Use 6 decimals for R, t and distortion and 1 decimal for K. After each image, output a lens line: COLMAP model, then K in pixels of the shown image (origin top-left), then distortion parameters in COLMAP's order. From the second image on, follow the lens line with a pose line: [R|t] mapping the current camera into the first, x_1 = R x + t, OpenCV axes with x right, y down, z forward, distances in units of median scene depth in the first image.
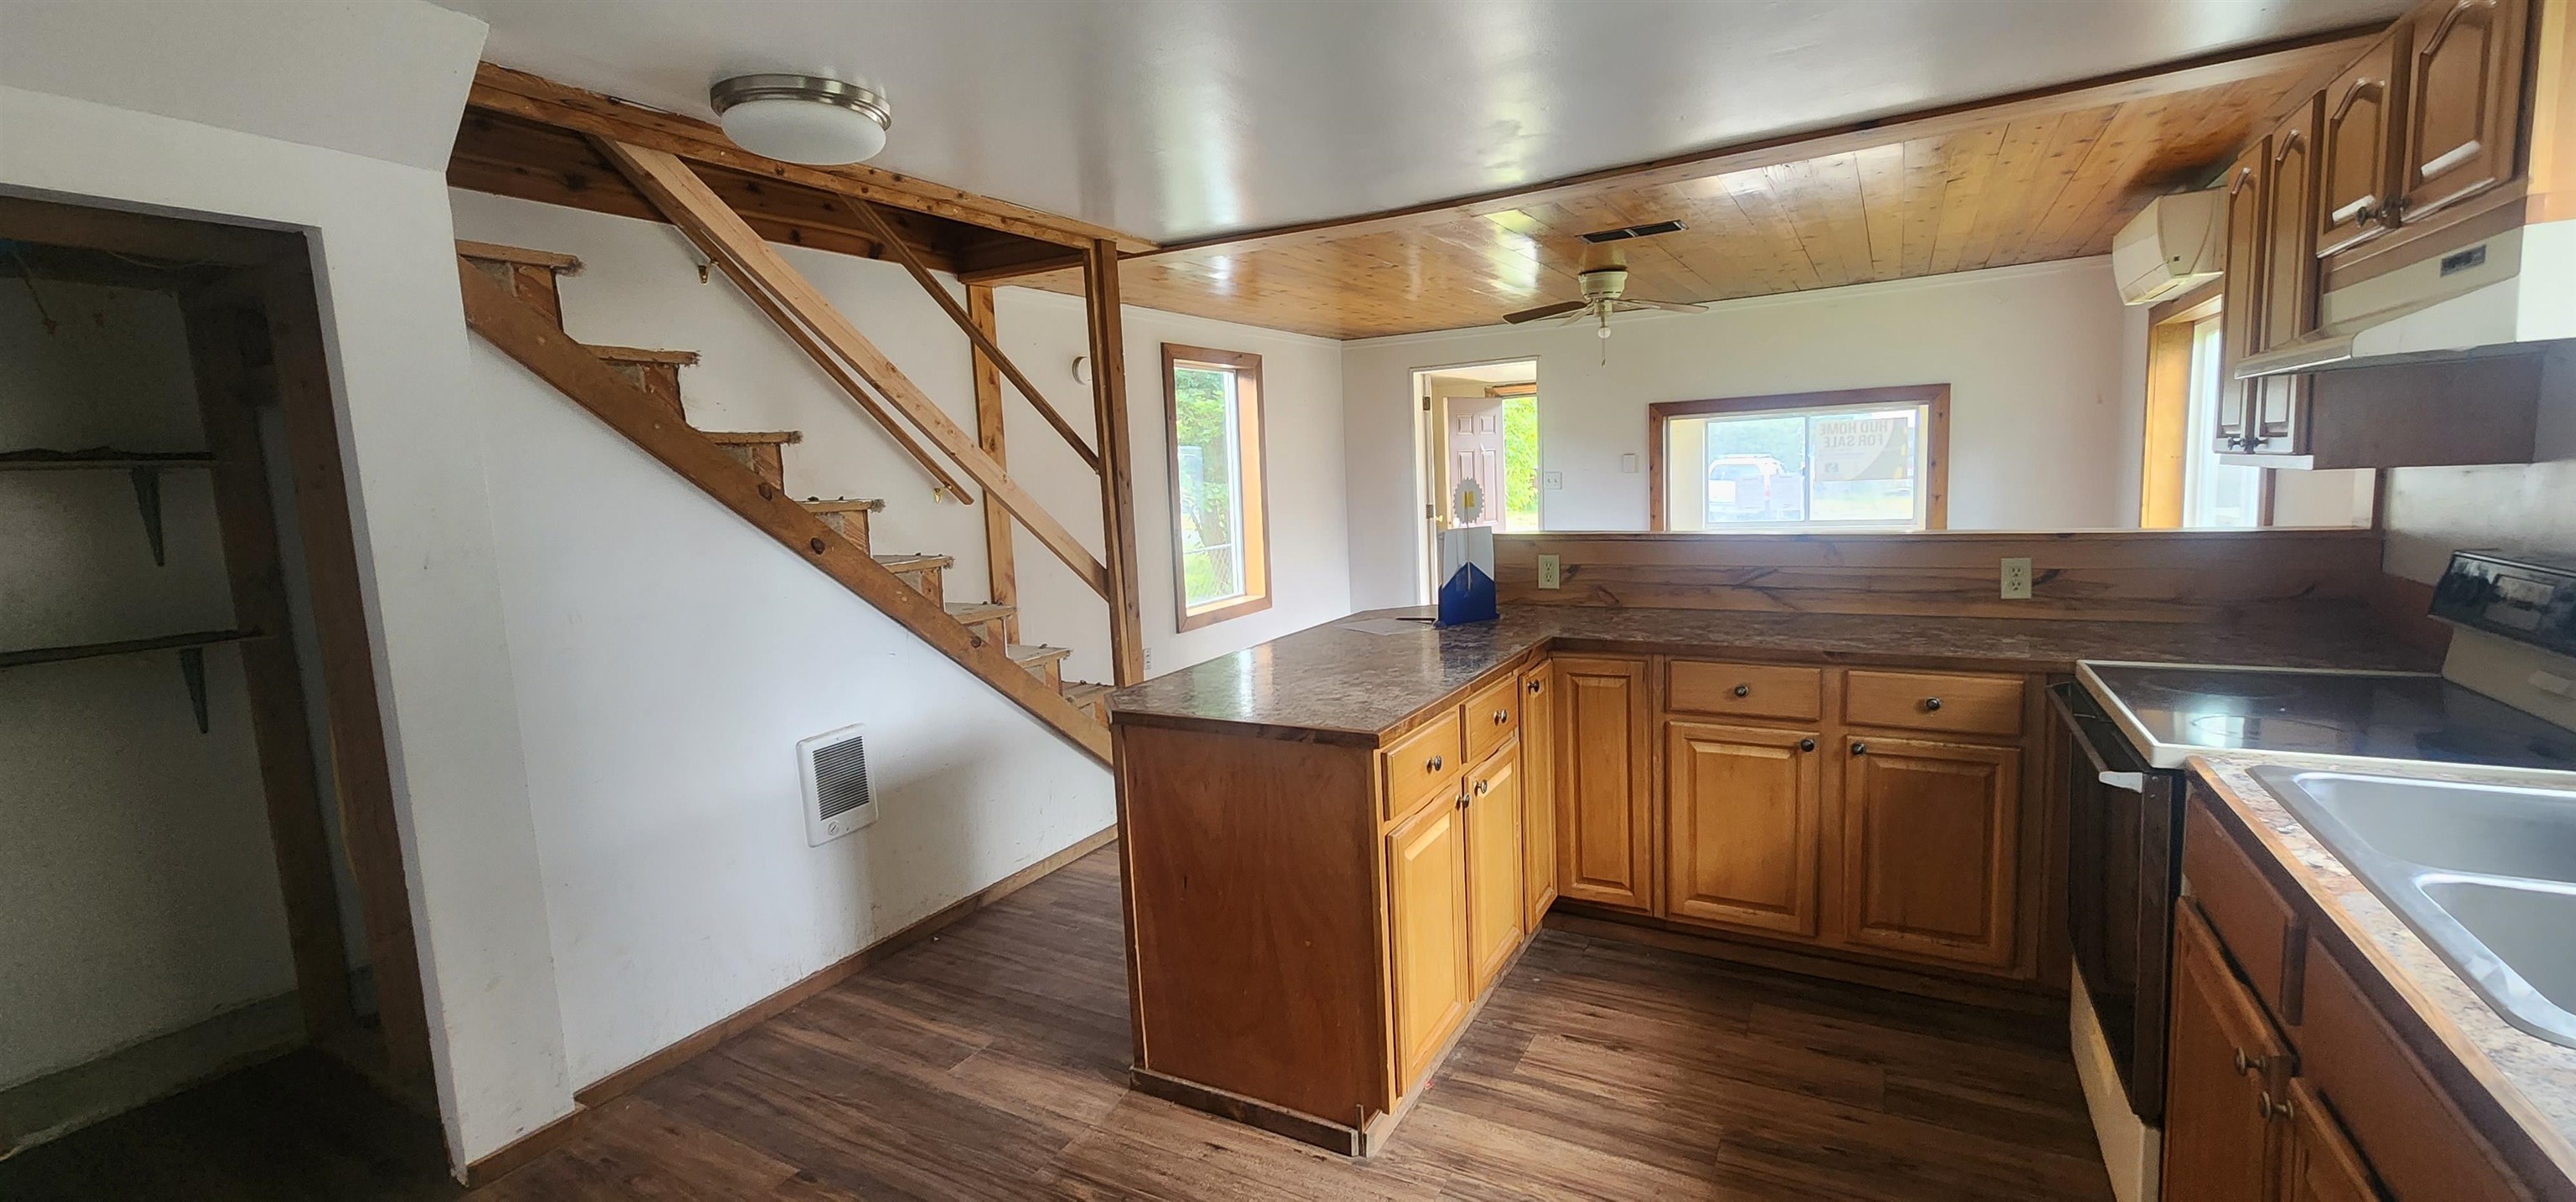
lens RADIAL K [[1060.9, 0, 1306.2], [0, 1060.9, 593.0], [0, 0, 1]] dist [0.001867, 0.000090]
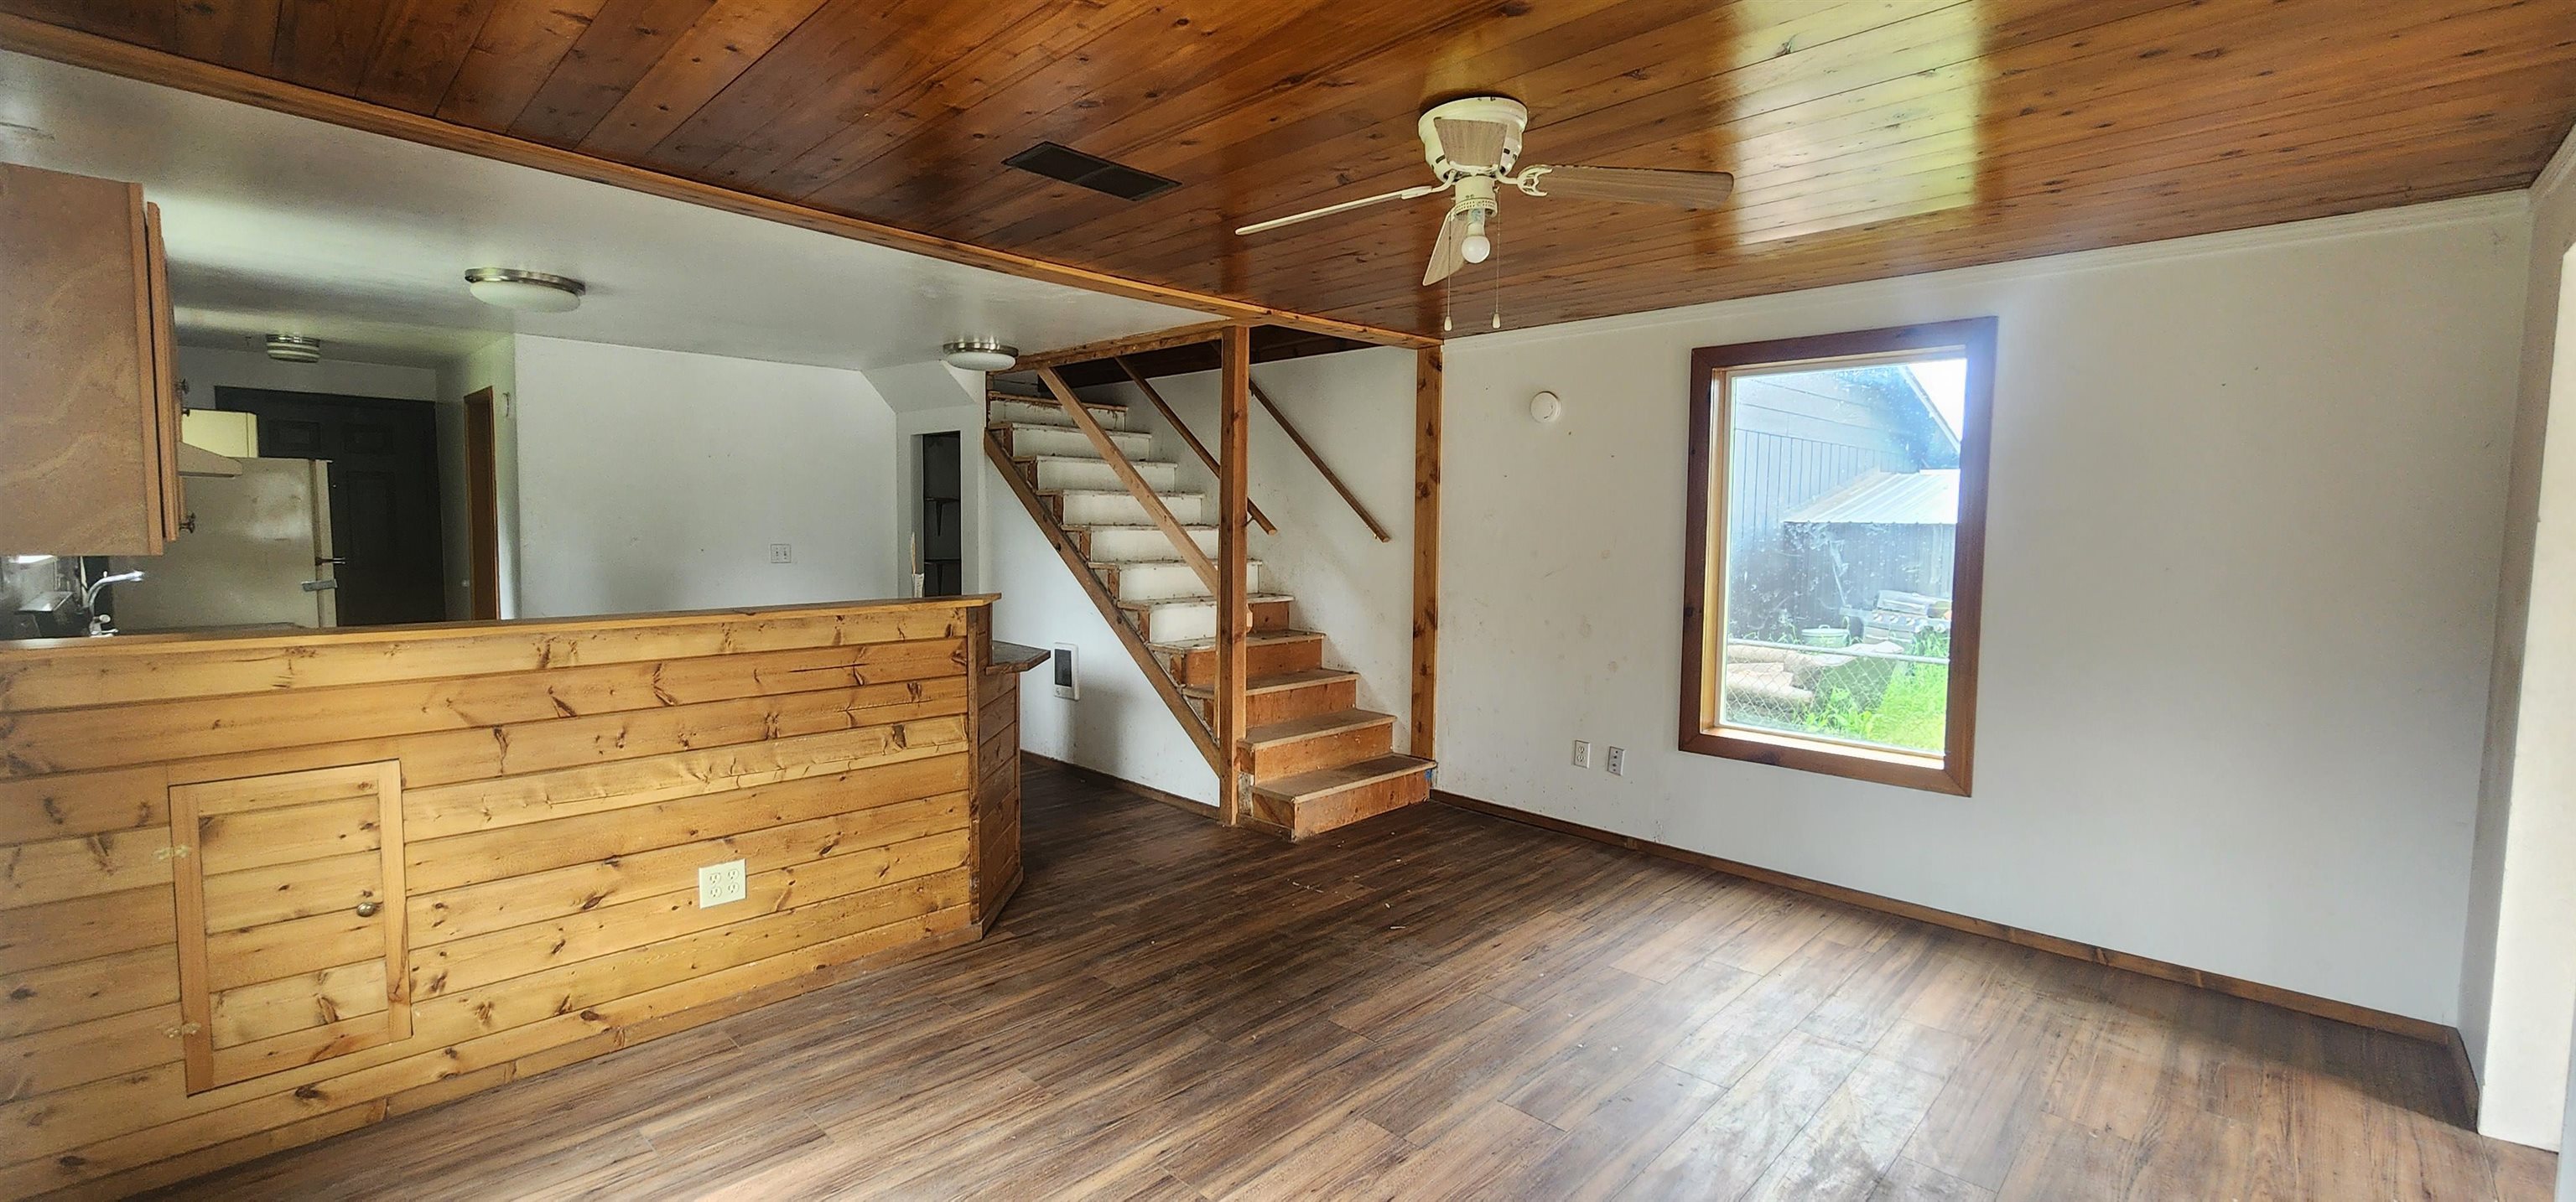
lens RADIAL K [[1060.9, 0, 1306.2], [0, 1060.9, 593.0], [0, 0, 1]] dist [0.001867, 0.000090]
pose [[-0.254069, 0.113870, -0.960460, 0.746542], [-0.114898, 0.982460, 0.146872, -0.170553], [0.960337, 0.147670, -0.236529, 1.080976]]
